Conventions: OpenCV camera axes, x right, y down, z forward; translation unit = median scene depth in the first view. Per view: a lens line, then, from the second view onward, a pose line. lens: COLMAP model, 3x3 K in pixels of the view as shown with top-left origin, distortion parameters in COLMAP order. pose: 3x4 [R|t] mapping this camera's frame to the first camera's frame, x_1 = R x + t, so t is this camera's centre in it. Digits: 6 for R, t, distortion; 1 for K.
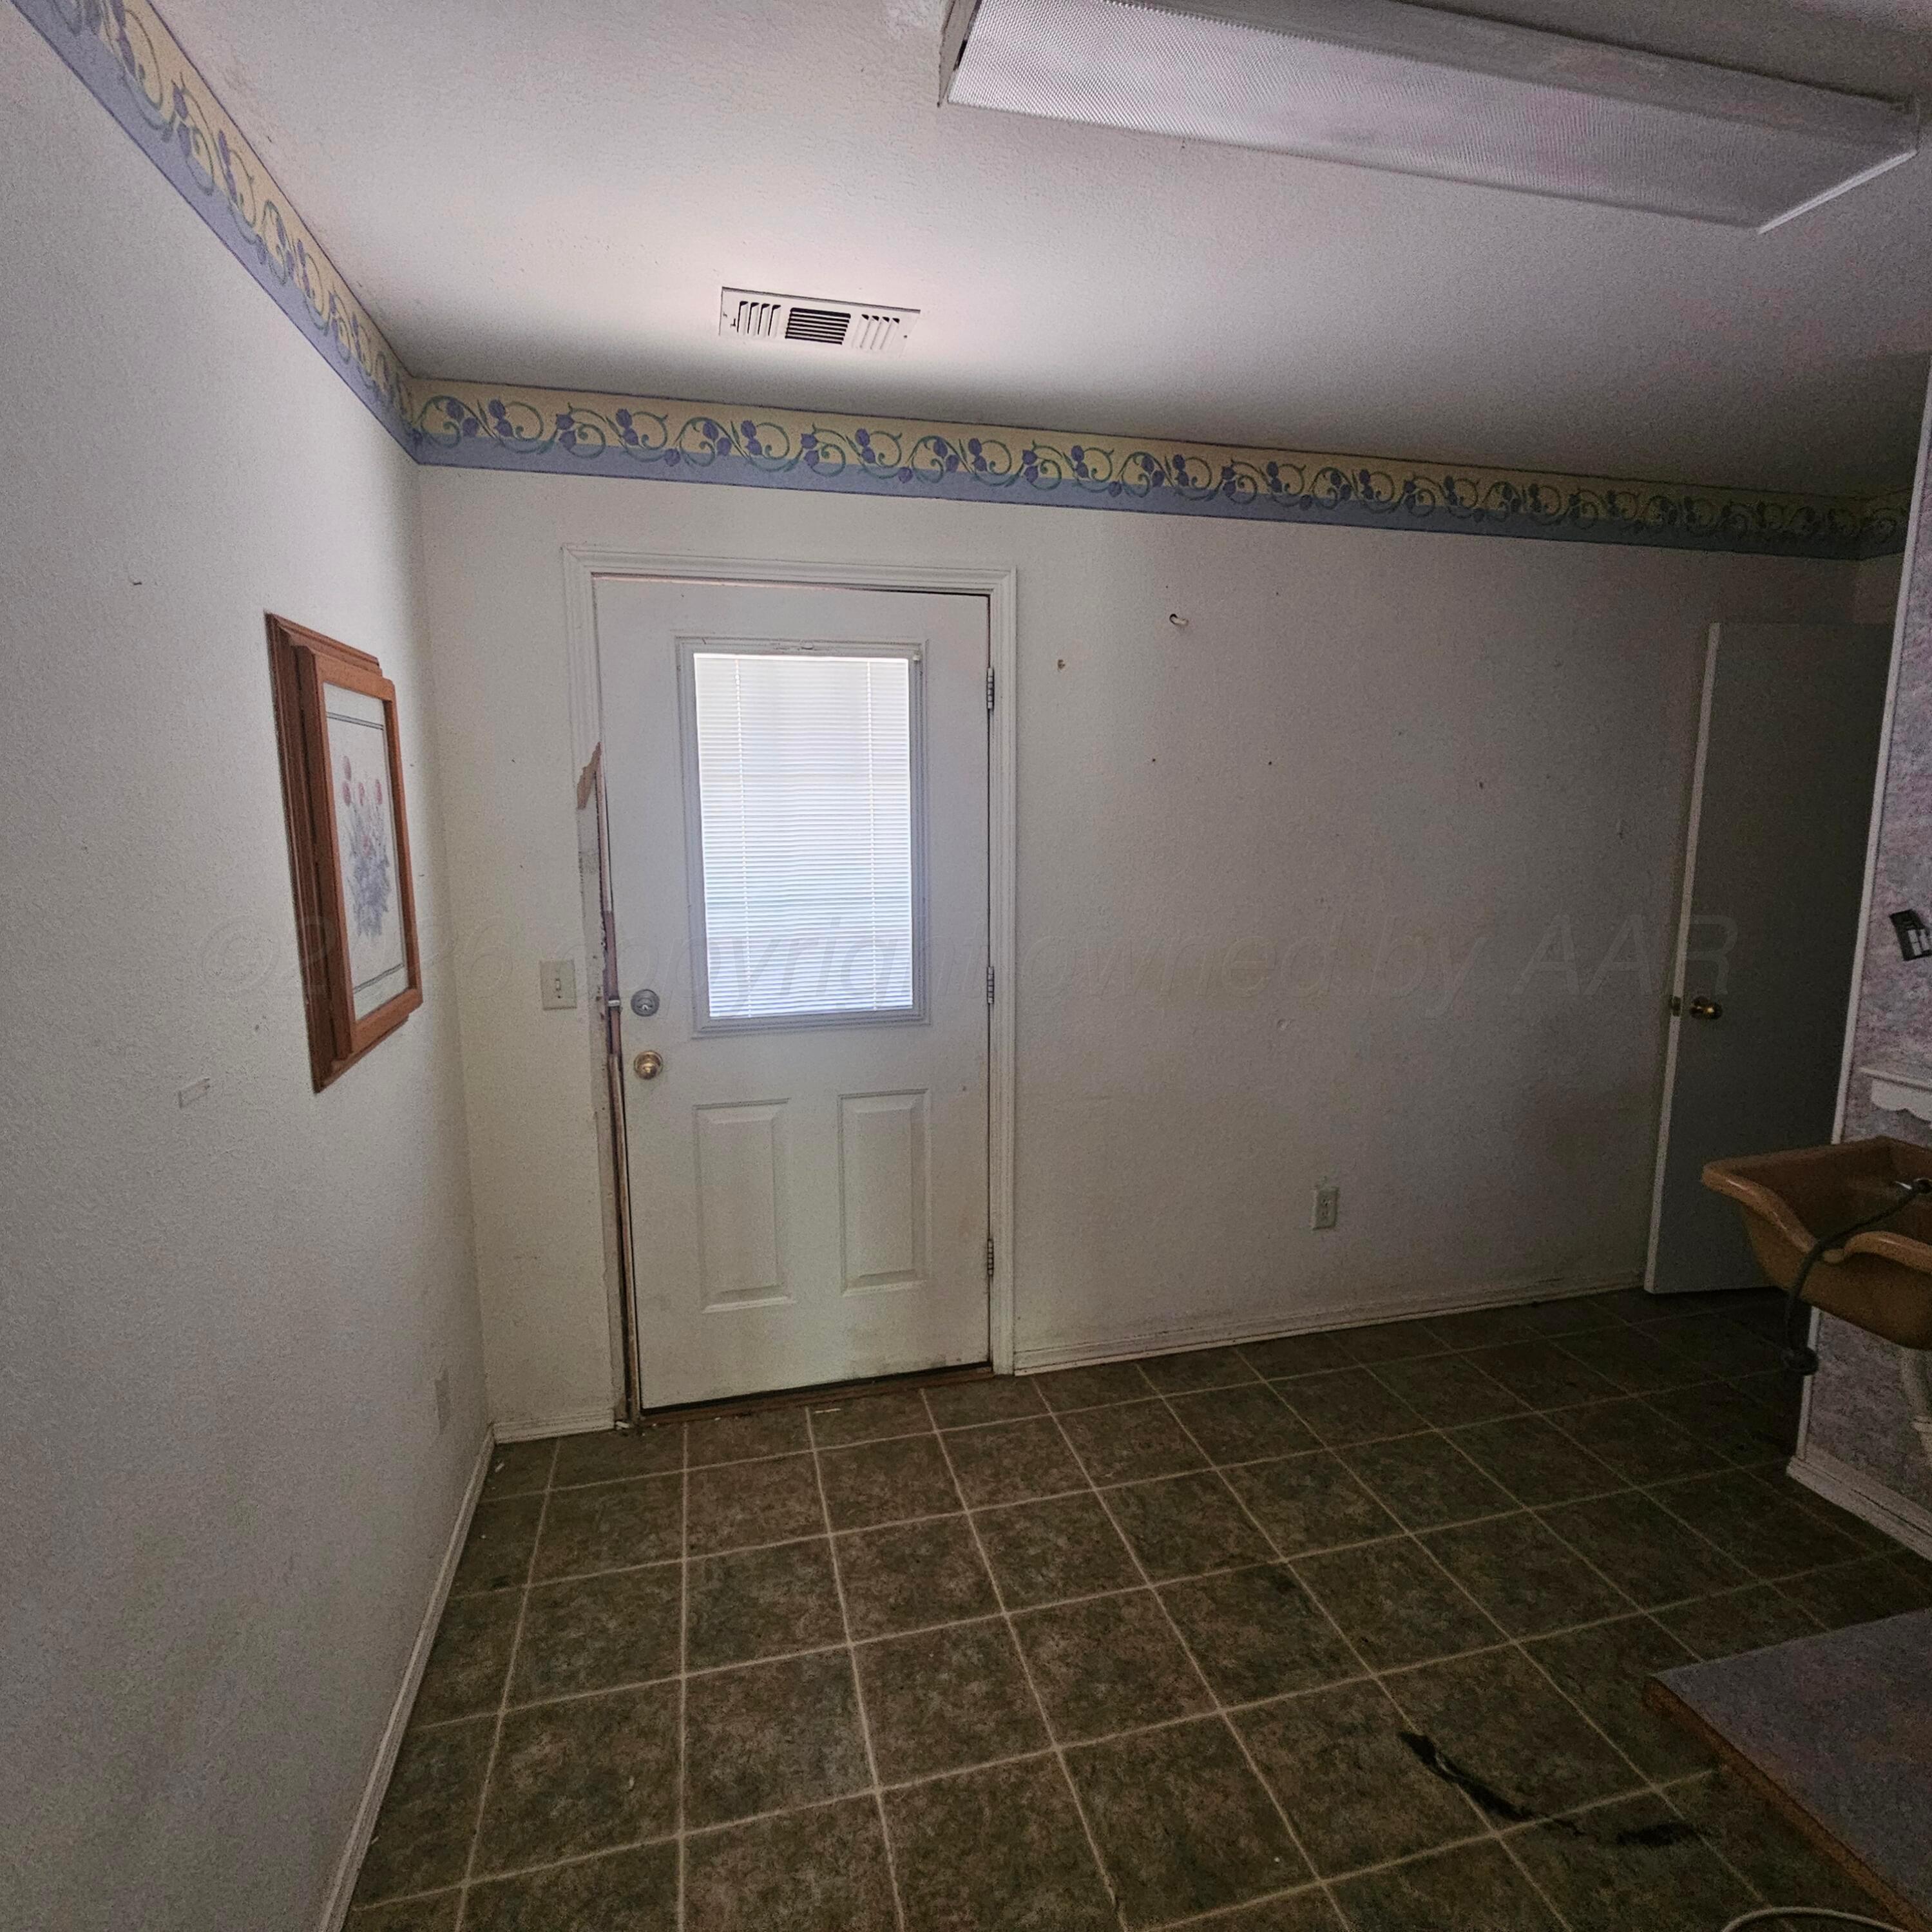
lens RADIAL K [[1059.2, 0, 966.0], [0, 1059.2, 966.0], [0, 0, 1]] dist [0.005037, 0.002297]
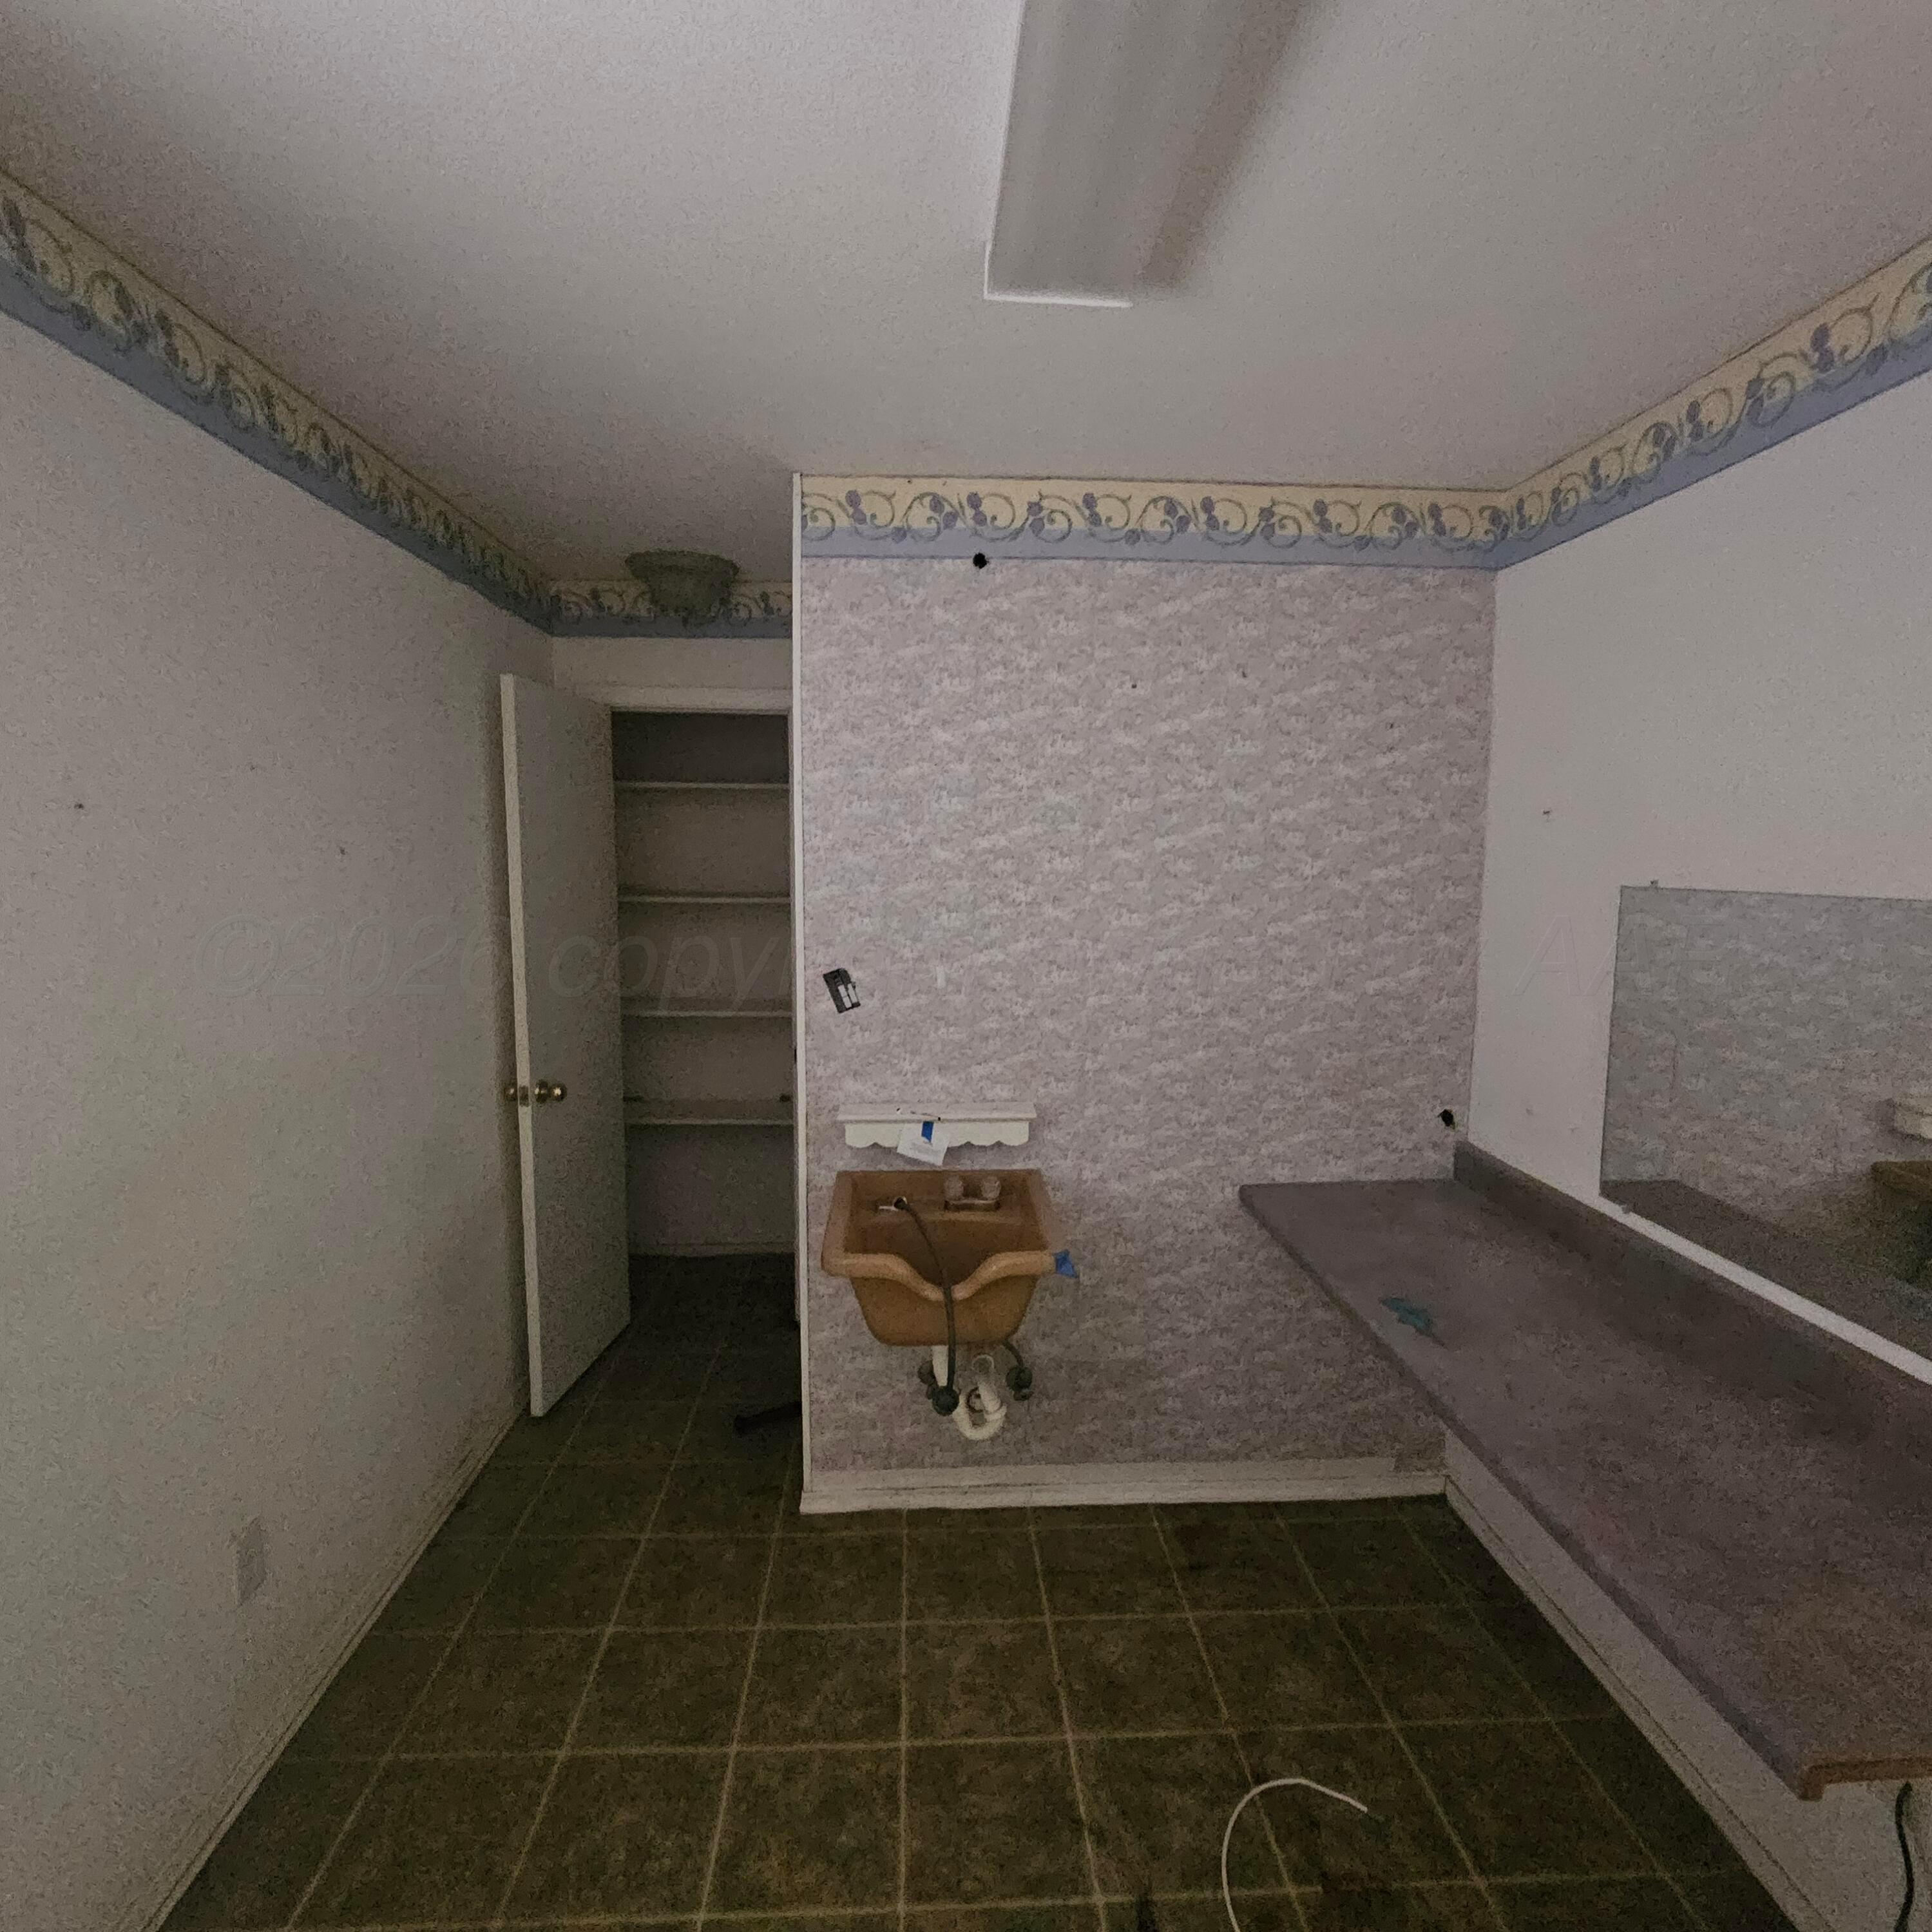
lens RADIAL K [[1059.2, 0, 966.0], [0, 1059.2, 966.0], [0, 0, 1]] dist [0.005037, 0.002297]
pose [[0.200881, -0.096318, 0.974869, -0.174644], [0.148323, 0.986672, 0.066921, -0.107266], [-0.968322, 0.131153, 0.212490, 0.612613]]
